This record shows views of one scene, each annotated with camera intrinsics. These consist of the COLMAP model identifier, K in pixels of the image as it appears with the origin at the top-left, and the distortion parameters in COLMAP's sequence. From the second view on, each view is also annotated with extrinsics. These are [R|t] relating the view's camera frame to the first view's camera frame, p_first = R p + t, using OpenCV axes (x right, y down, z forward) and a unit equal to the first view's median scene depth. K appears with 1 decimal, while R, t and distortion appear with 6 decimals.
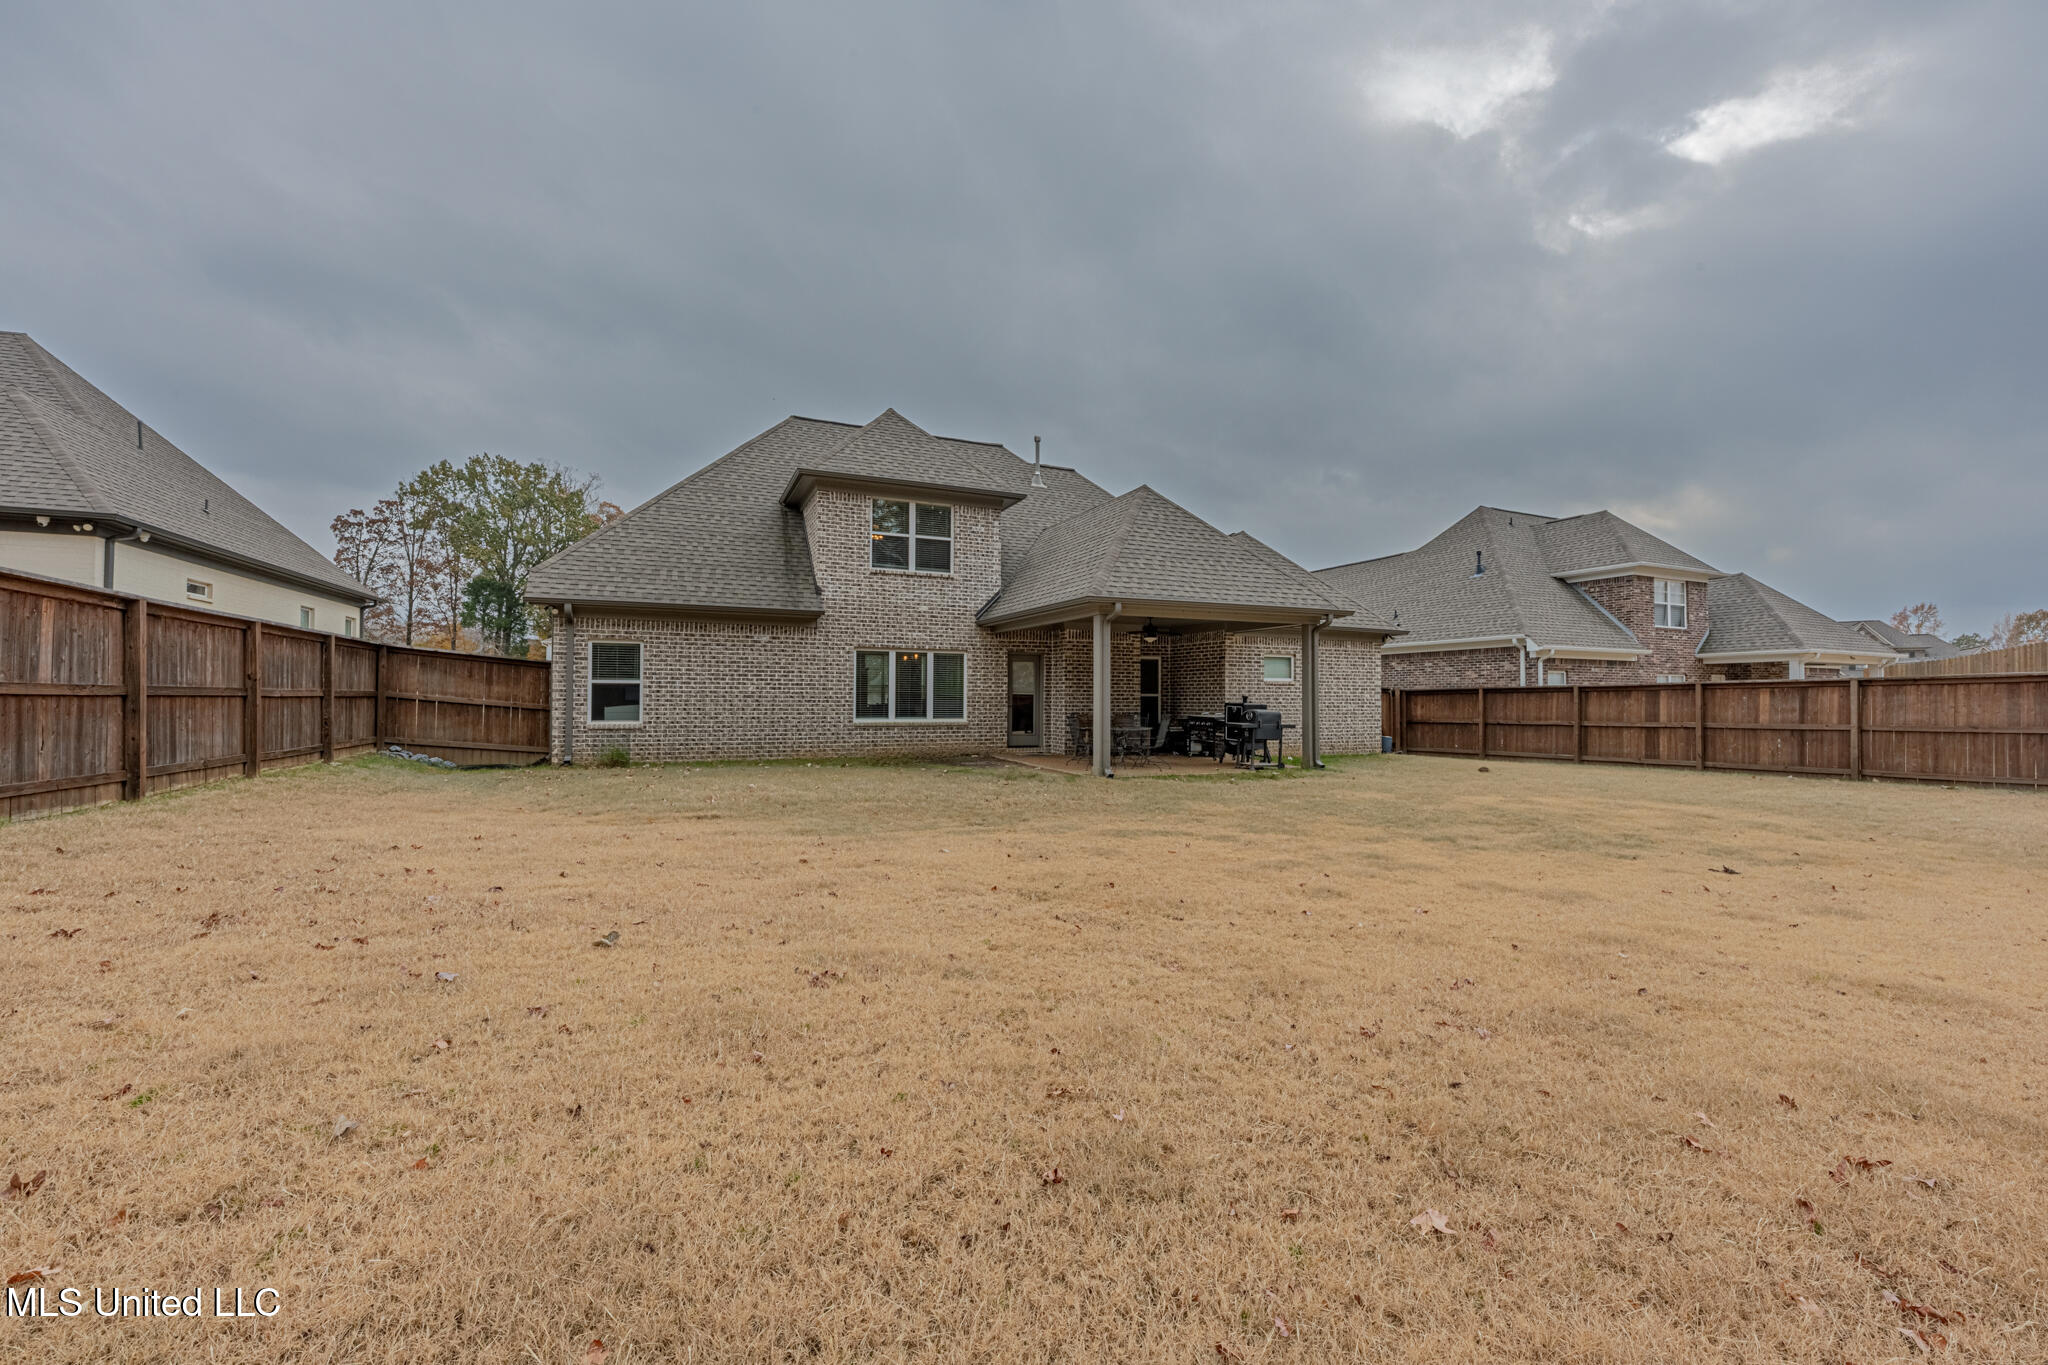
lens RADIAL K [[820.2, 0, 1024.0], [0, 820.2, 682.5], [0, 0, 1]] dist [0.003547, 0.000142]
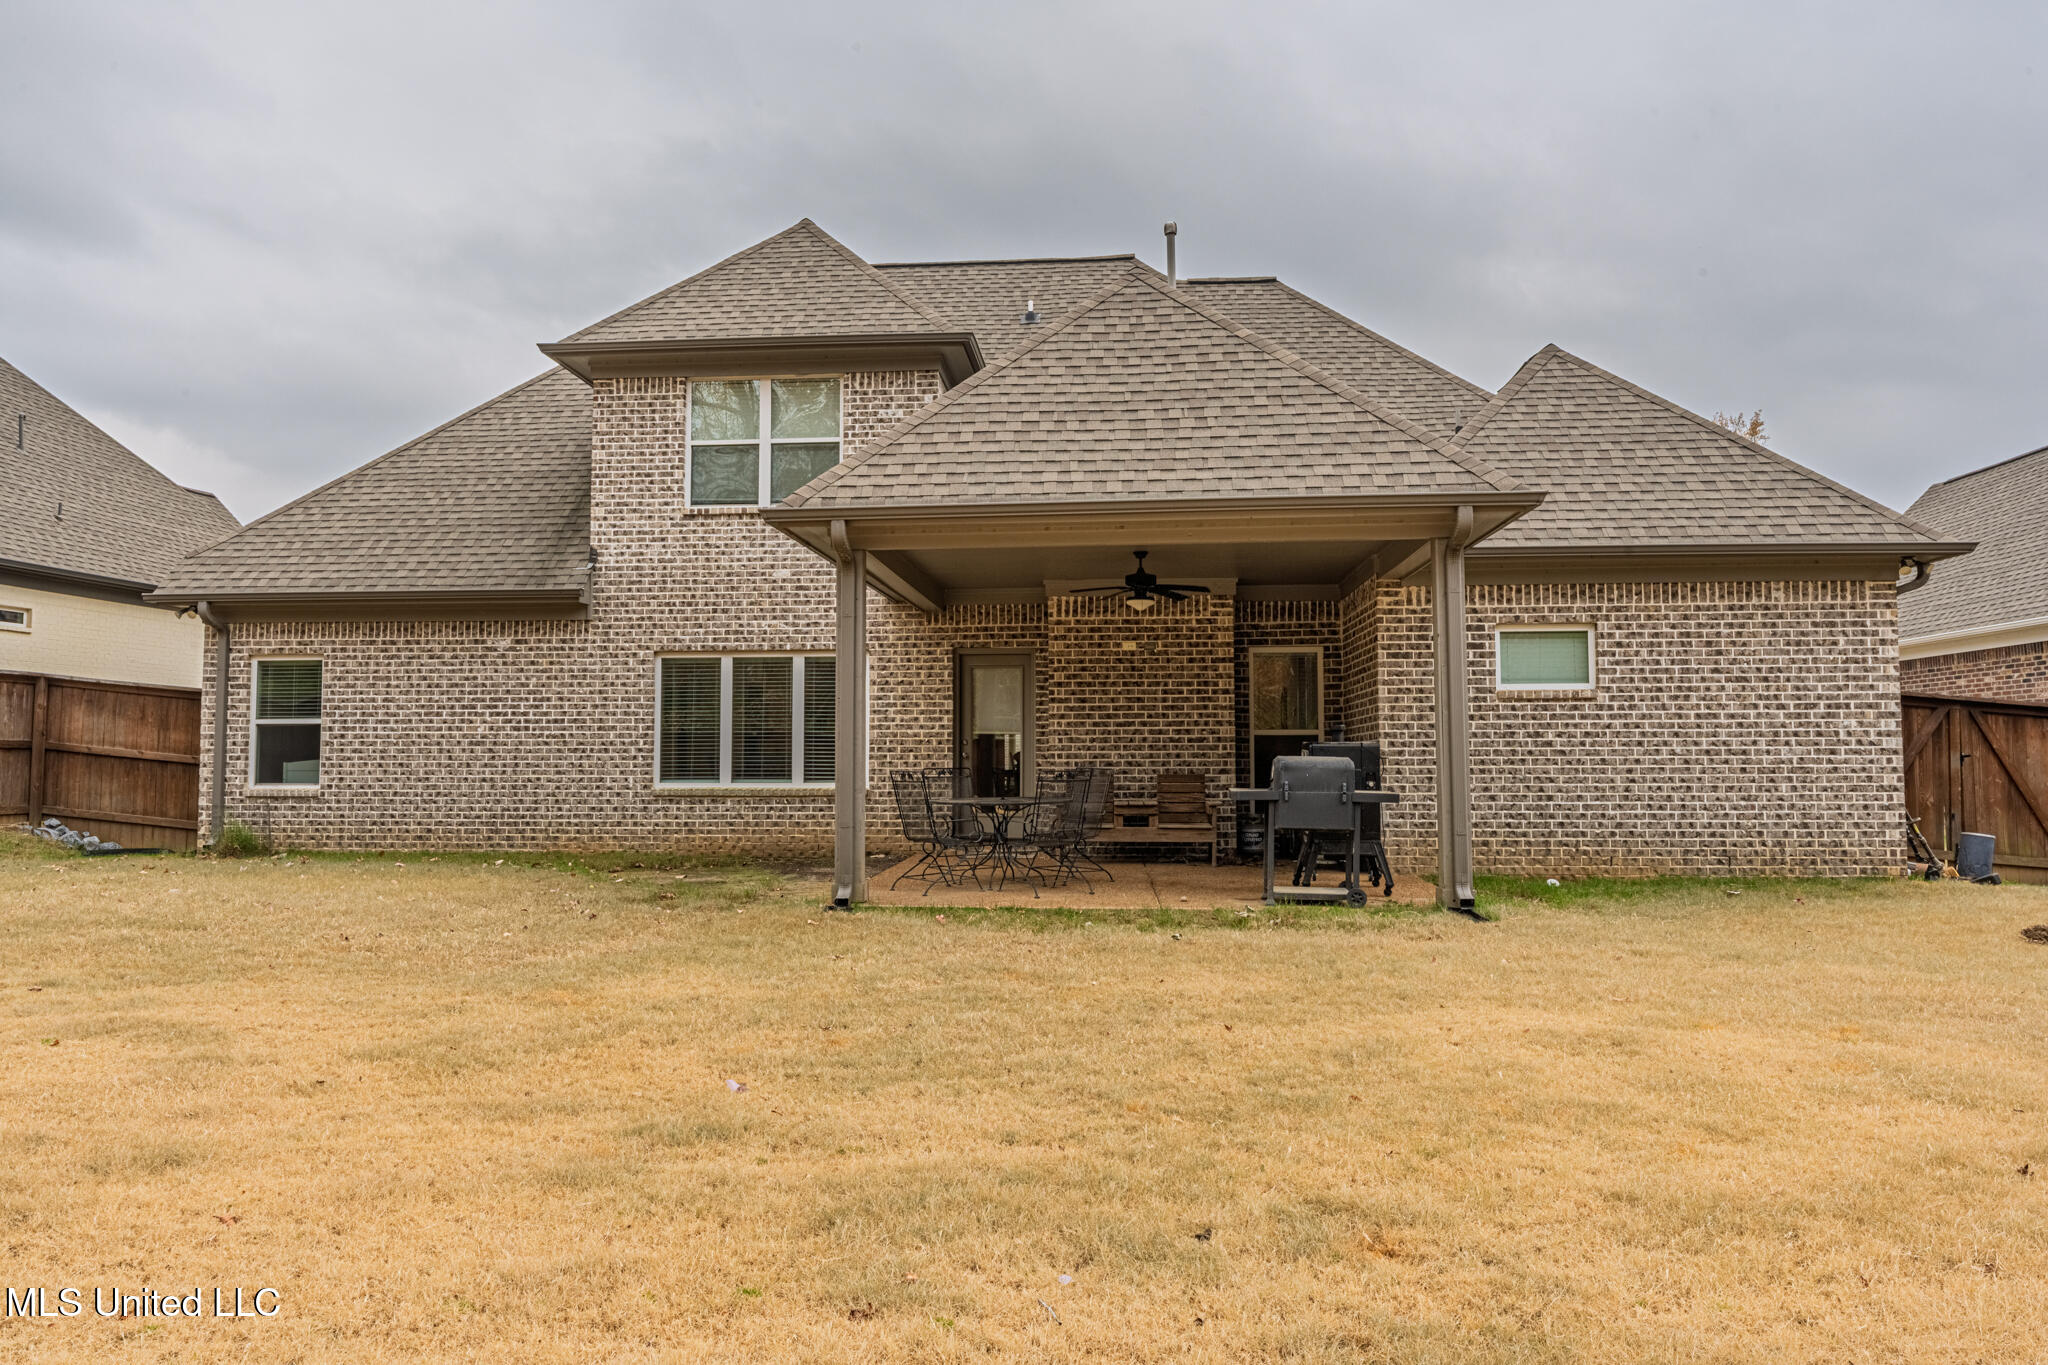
lens RADIAL K [[1377.1, 0, 1024.0], [0, 1377.1, 682.5], [0, 0, 1]] dist [0.001370, 0.000074]
pose [[0.877916, -0.035207, -0.477519, 0.482254], [0.016766, 0.998942, -0.042828, 0.022734], [0.478522, 0.029593, 0.877577, 0.326060]]
